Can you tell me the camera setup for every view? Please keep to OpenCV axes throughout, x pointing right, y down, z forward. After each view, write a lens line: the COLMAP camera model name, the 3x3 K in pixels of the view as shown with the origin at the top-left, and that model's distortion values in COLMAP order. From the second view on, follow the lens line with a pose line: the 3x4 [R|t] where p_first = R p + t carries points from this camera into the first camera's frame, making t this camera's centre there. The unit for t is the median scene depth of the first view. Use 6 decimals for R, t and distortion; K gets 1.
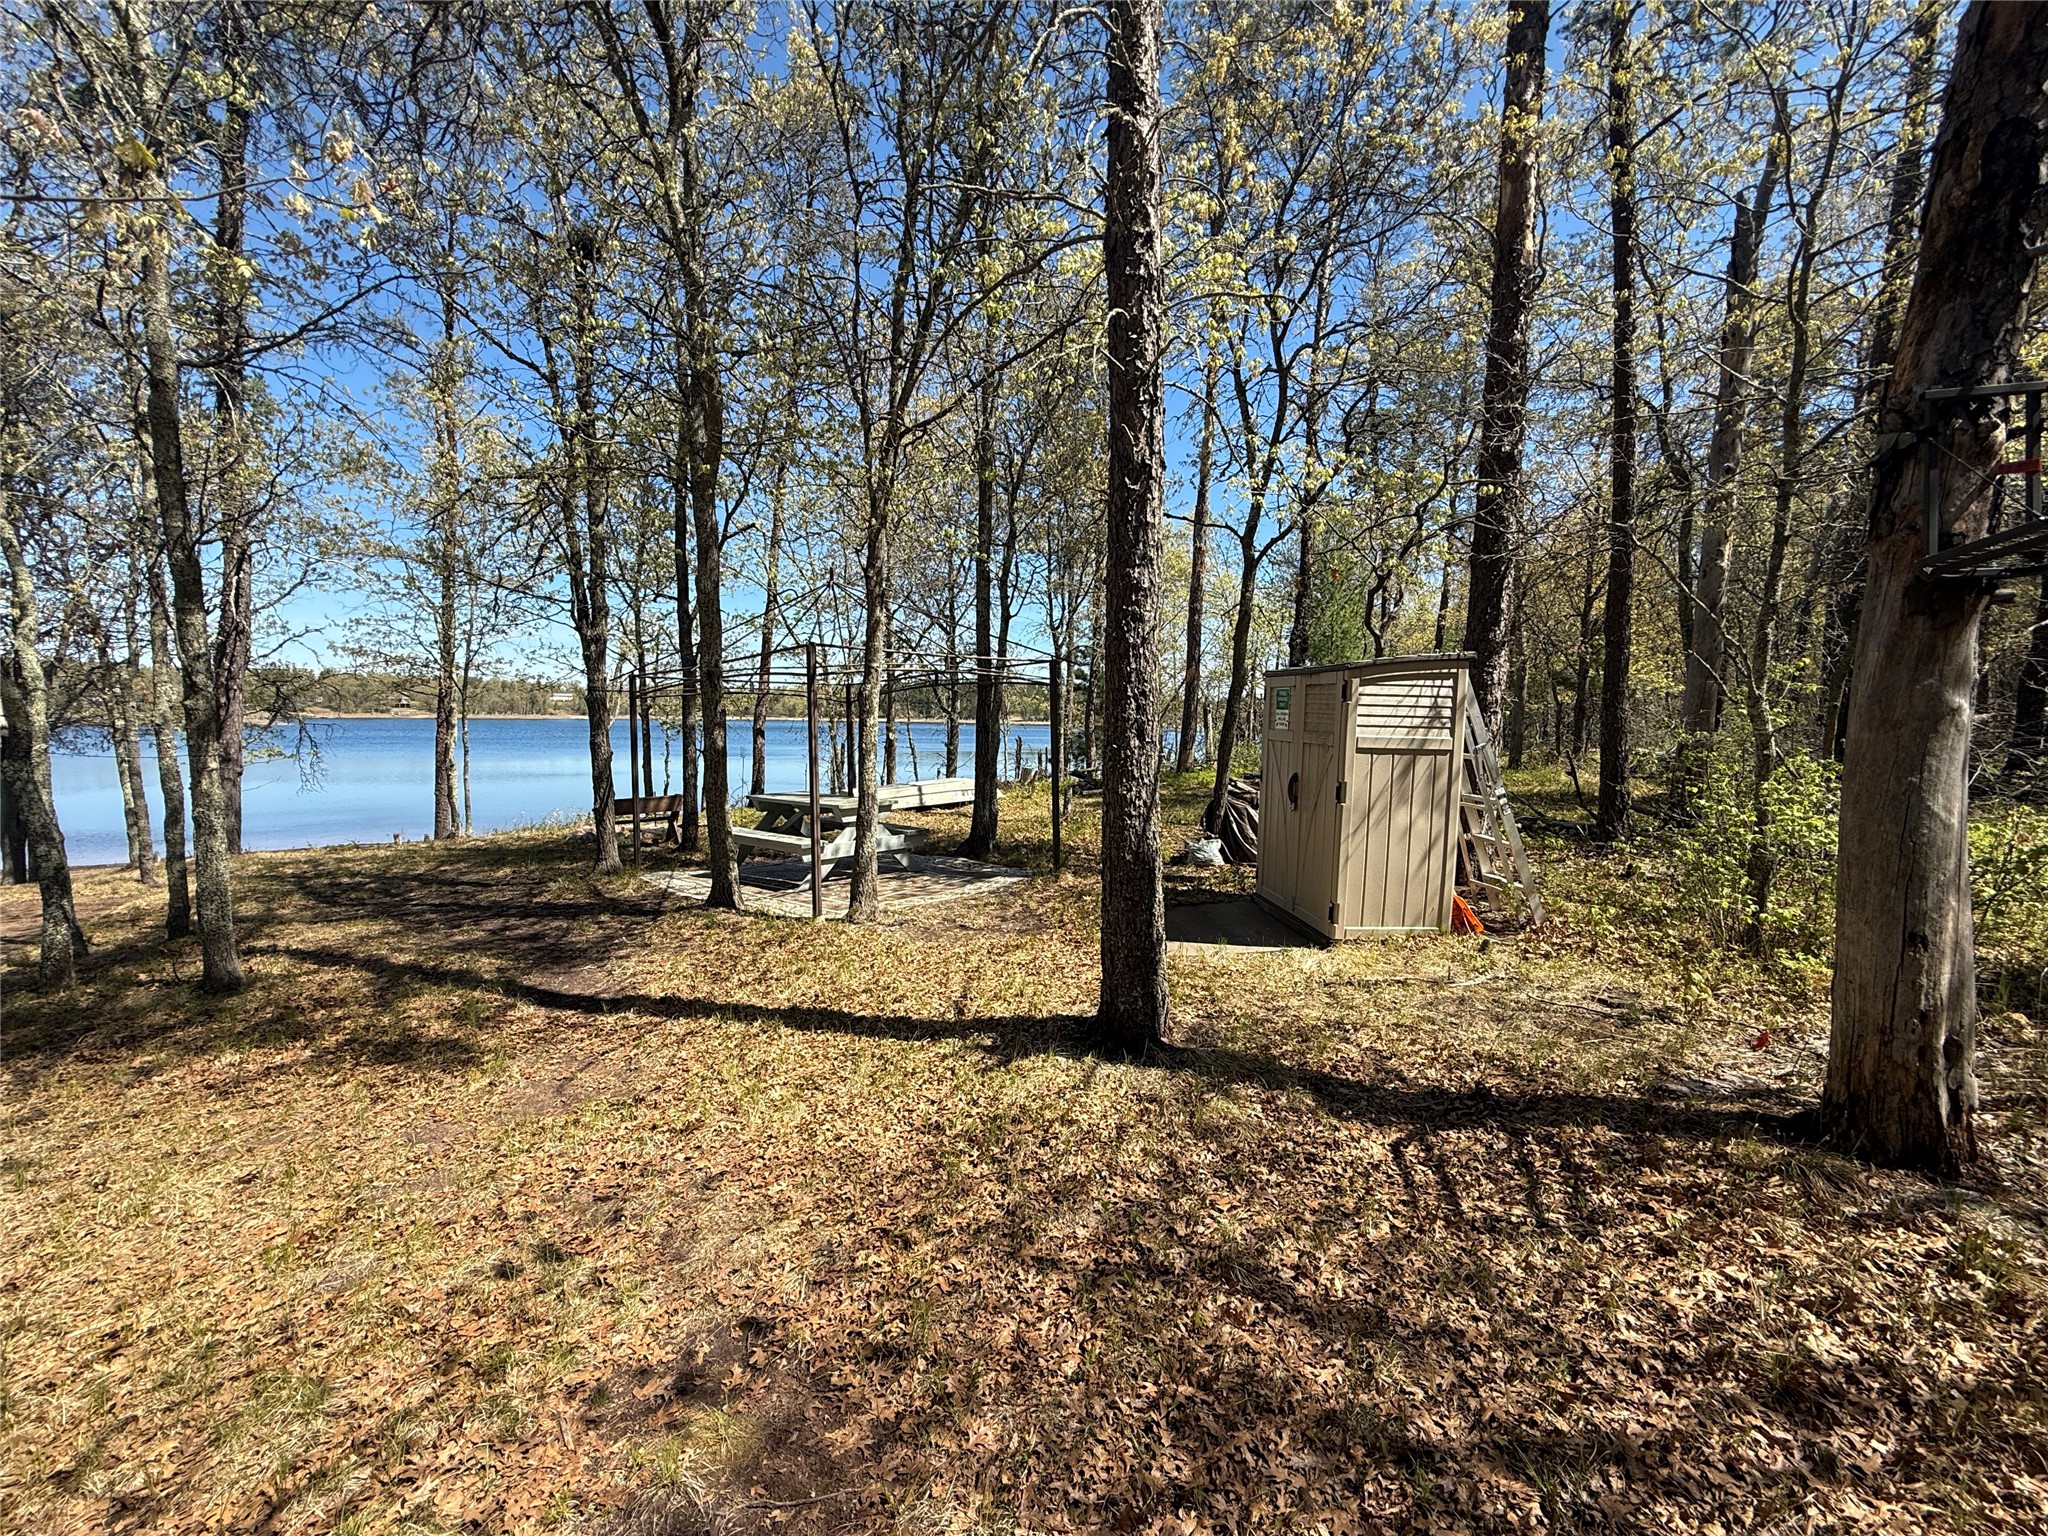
lens RADIAL K [[824.1, 0, 1022.3], [0, 824.1, 762.2], [0, 0, 1]] dist [-0.002540, 0.000086]
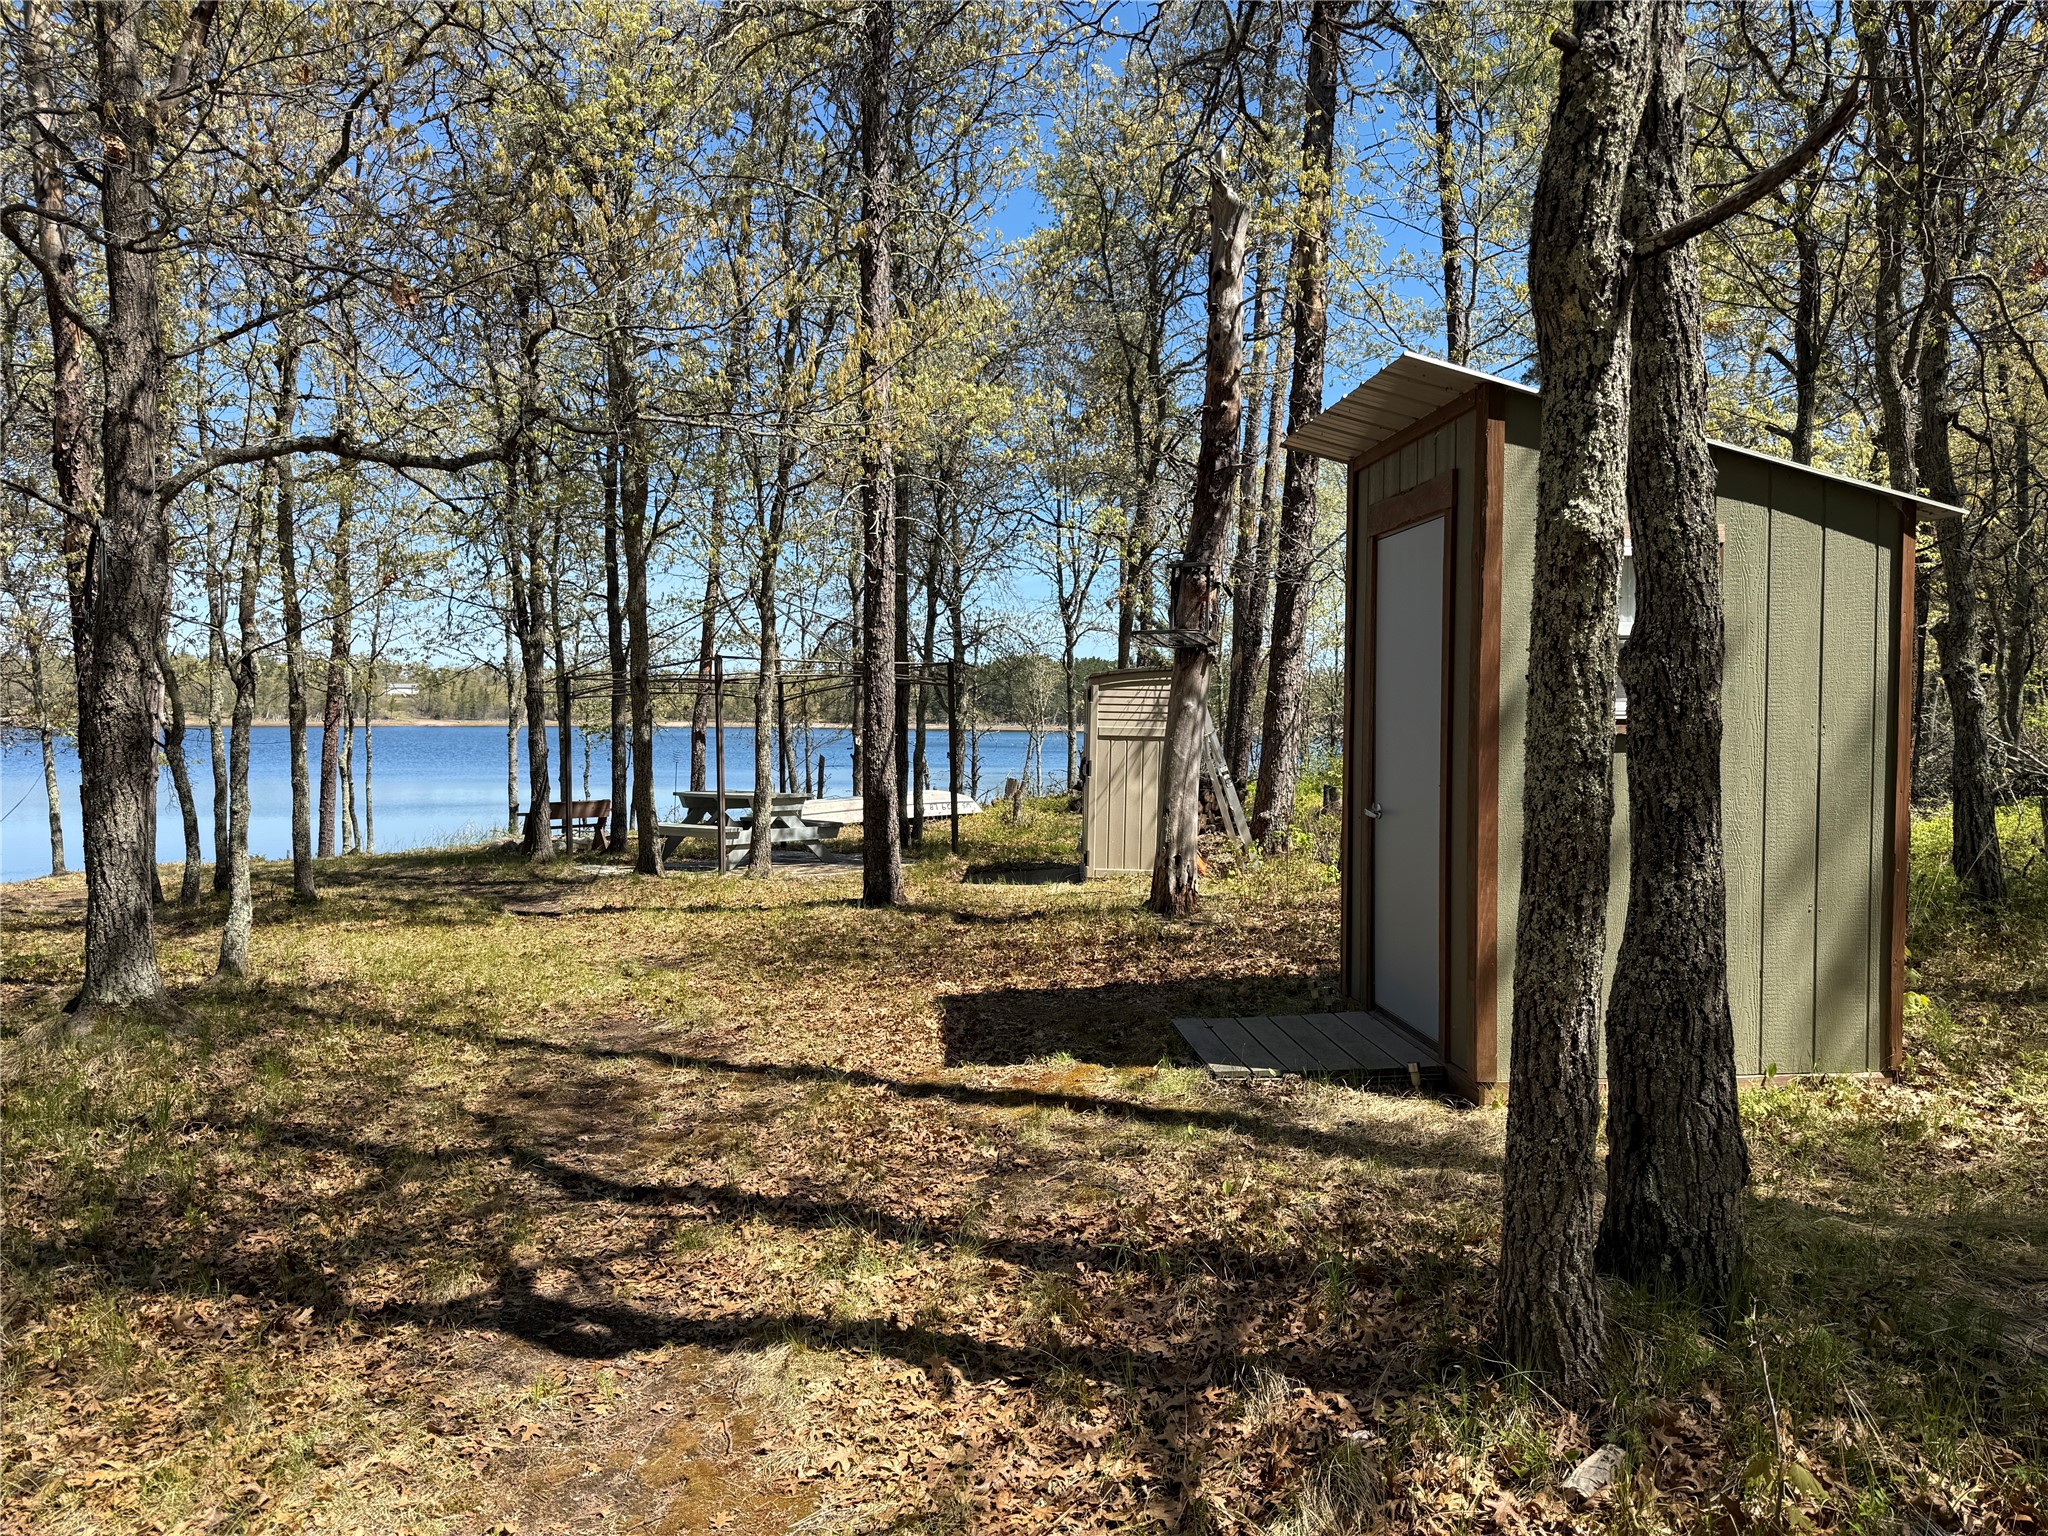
lens RADIAL K [[1435.5, 0, 1029.4], [0, 1435.5, 743.1], [0, 0, 1]] dist [0.068587, -0.079632]
pose [[0.995214, -0.005015, -0.097596, 0.522057], [0.000826, 0.999079, -0.042910, 0.096935], [0.097721, 0.042624, 0.994301, -1.373607]]
